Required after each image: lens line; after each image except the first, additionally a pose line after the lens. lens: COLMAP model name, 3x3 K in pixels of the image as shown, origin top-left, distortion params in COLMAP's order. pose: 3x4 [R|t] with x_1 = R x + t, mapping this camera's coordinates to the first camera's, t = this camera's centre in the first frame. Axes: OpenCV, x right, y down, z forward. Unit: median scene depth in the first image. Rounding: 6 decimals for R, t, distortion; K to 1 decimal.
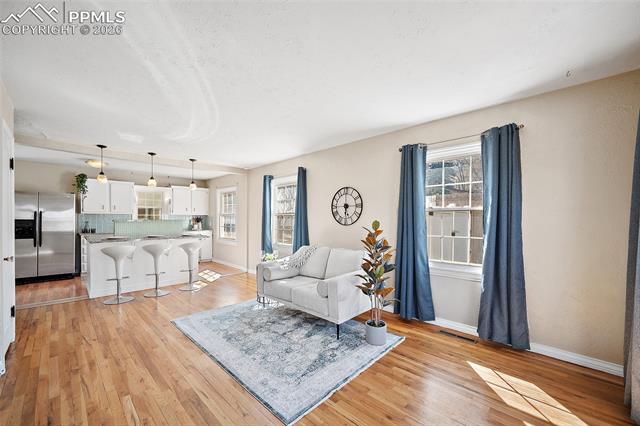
lens RADIAL K [[250.7, 0, 313.8], [0, 250.7, 219.7], [0, 0, 1]] dist [0.002094, -0.000395]
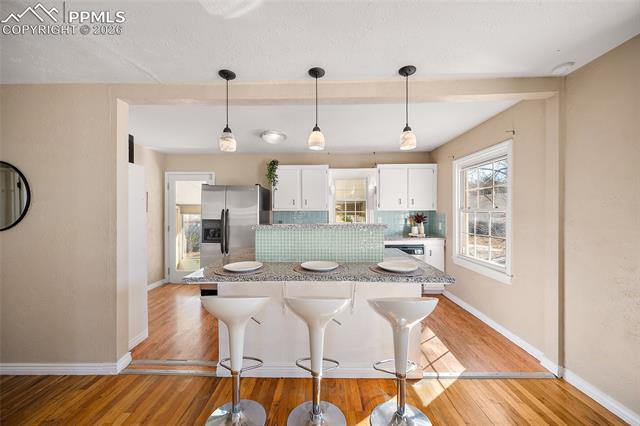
lens RADIAL K [[250.7, 0, 319.2], [0, 250.7, 212.7], [0, 0, 1]] dist [0.002094, -0.000395]
pose [[0.693751, -0.004825, -0.720199, -0.216505], [0.001273, 0.999984, -0.005473, -0.012037], [0.720214, 0.002880, 0.693746, 0.459759]]
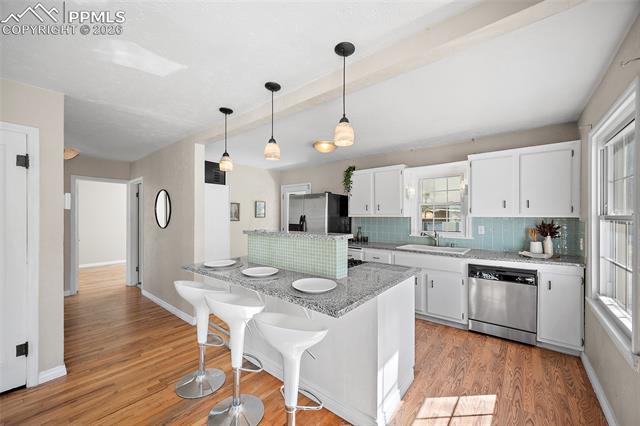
lens RADIAL K [[250.7, 0, 320.4], [0, 250.7, 217.3], [0, 0, 1]] dist [0.002094, -0.000395]
pose [[0.096915, 0.000412, -0.995293, -0.124812], [-0.006860, 0.999976, -0.000254, -0.018178], [0.995269, 0.006852, 0.096915, 0.679518]]
